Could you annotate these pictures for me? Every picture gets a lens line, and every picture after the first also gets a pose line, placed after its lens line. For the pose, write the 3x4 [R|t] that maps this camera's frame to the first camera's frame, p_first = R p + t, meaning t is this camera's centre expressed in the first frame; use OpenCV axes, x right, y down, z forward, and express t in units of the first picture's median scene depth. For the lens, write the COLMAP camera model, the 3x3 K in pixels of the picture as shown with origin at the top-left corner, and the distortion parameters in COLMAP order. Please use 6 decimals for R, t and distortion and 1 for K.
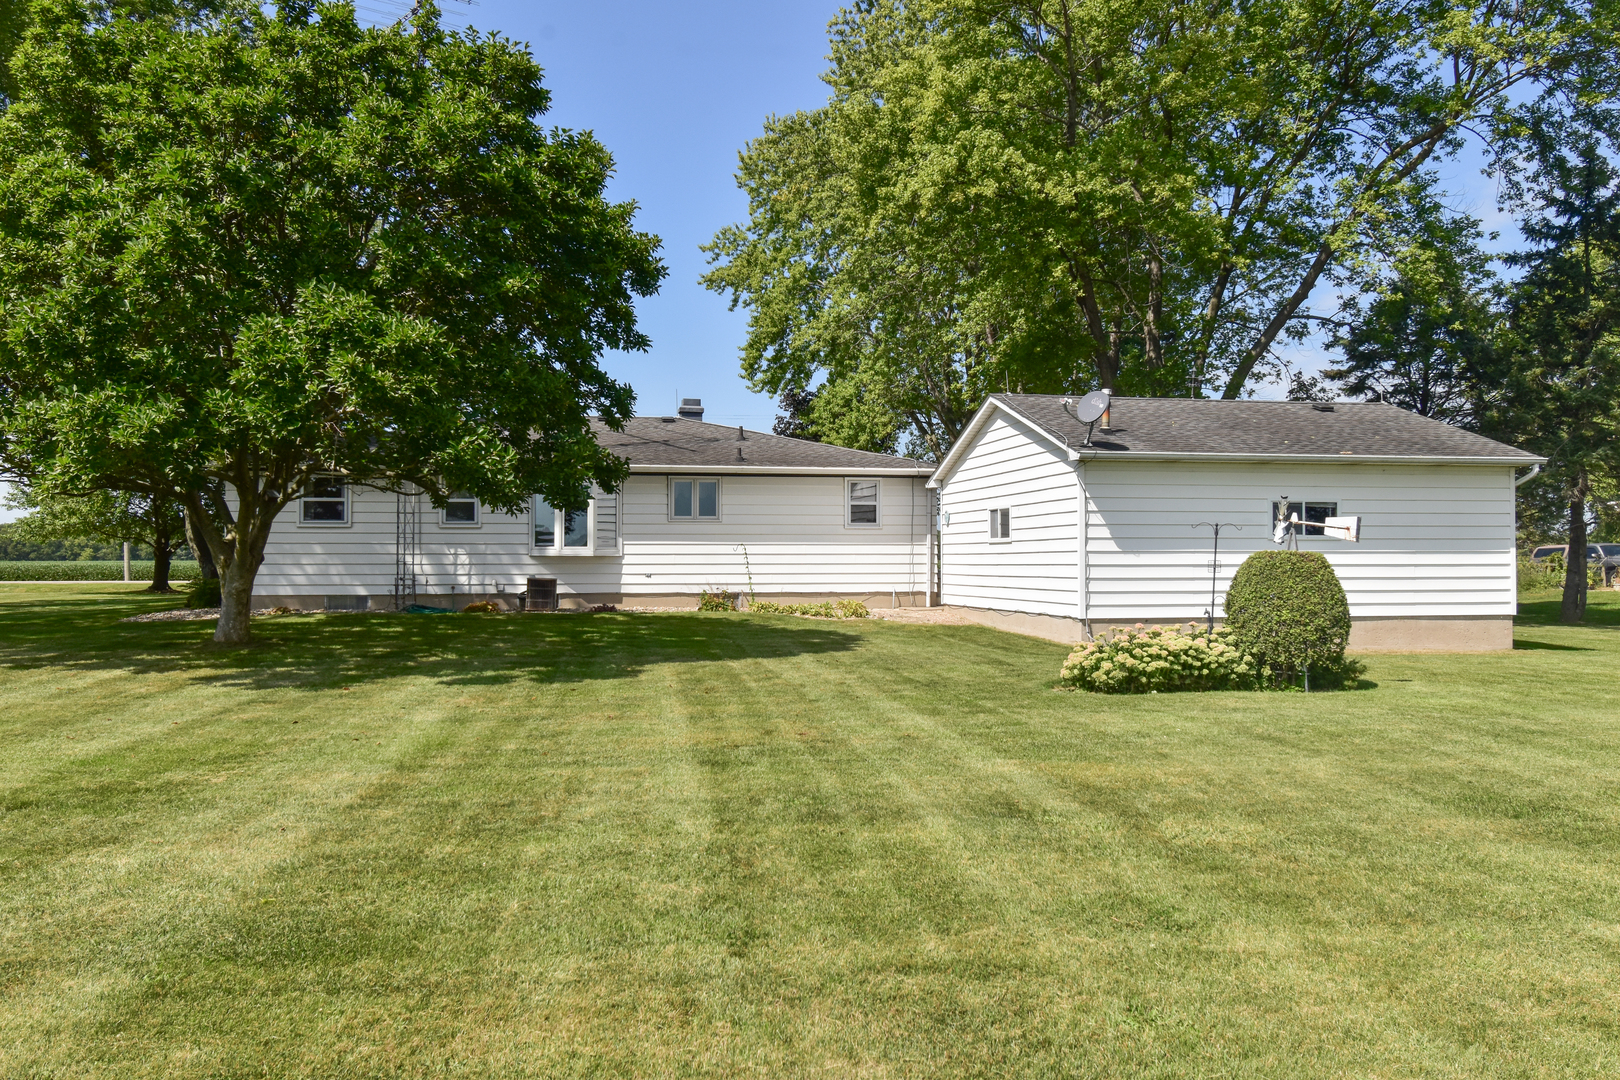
lens RADIAL K [[1325.4, 0, 833.4], [0, 1325.4, 549.3], [0, 0, 1]] dist [0.010308, -0.062778]
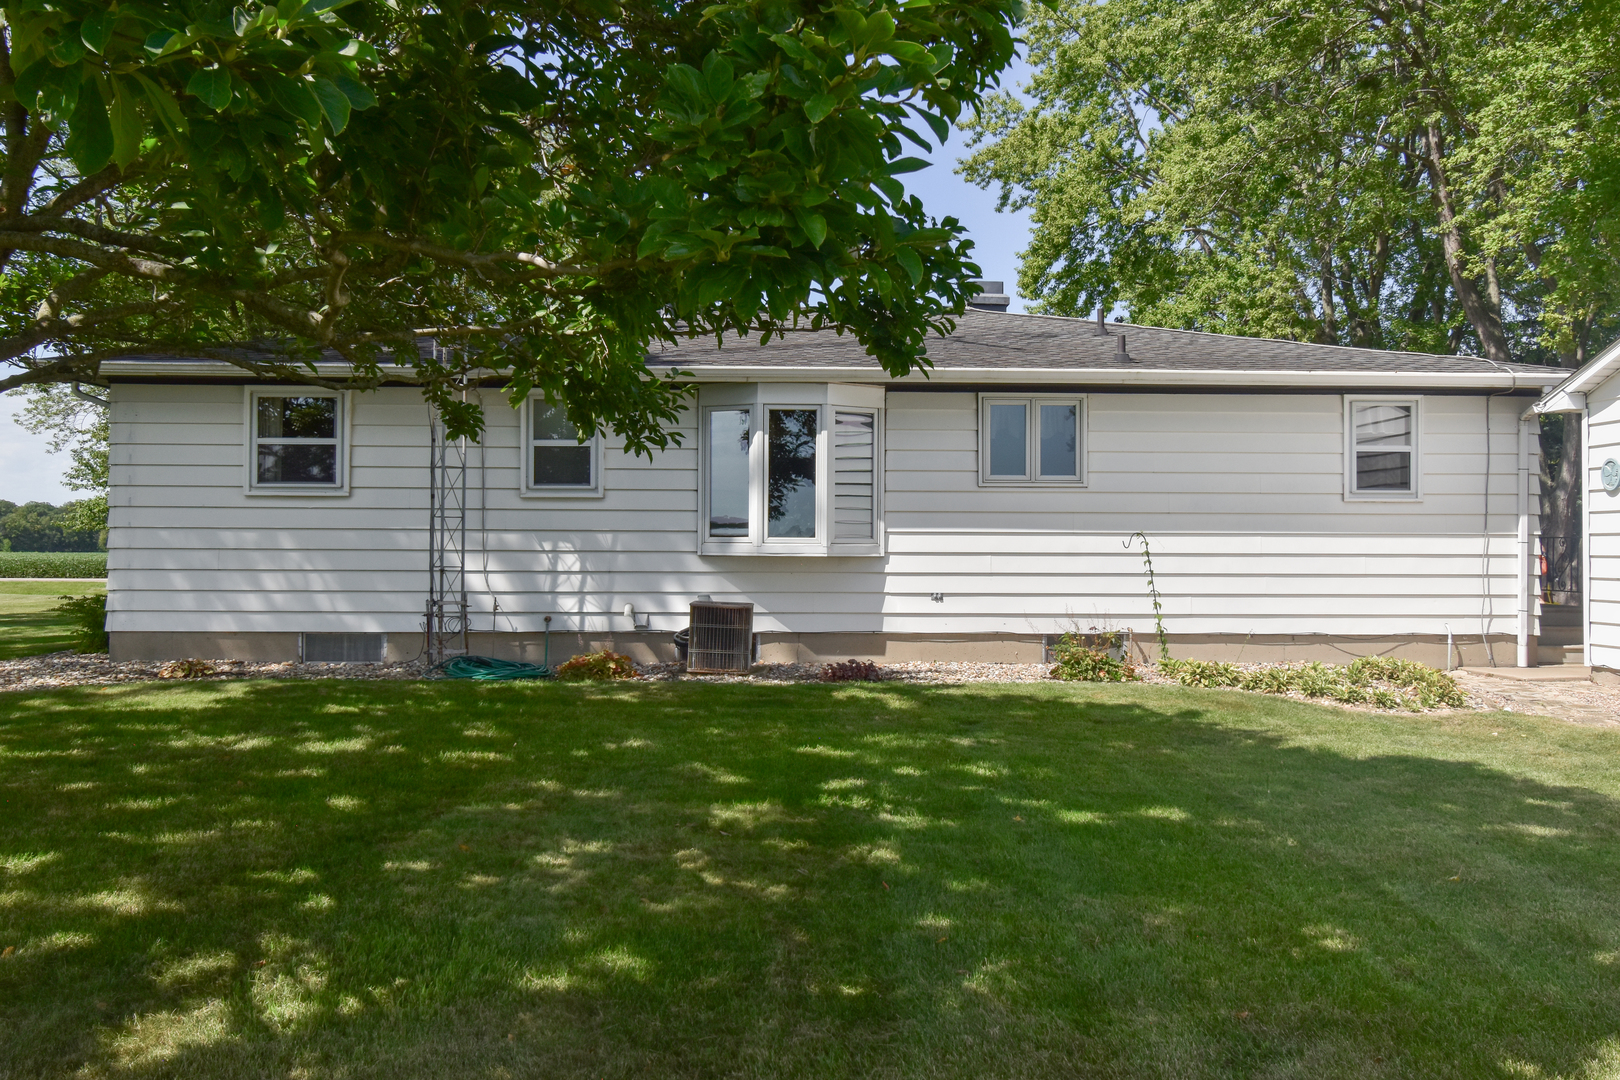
lens RADIAL K [[842.7, 0, 803.0], [0, 842.7, 541.5], [0, 0, 1]] dist [0.002938, 0.000167]
pose [[0.987191, 0.003572, -0.159506, -0.139503], [-0.004124, 0.999987, -0.003125, 0.000586], [0.159492, 0.003743, 0.987192, 0.687375]]
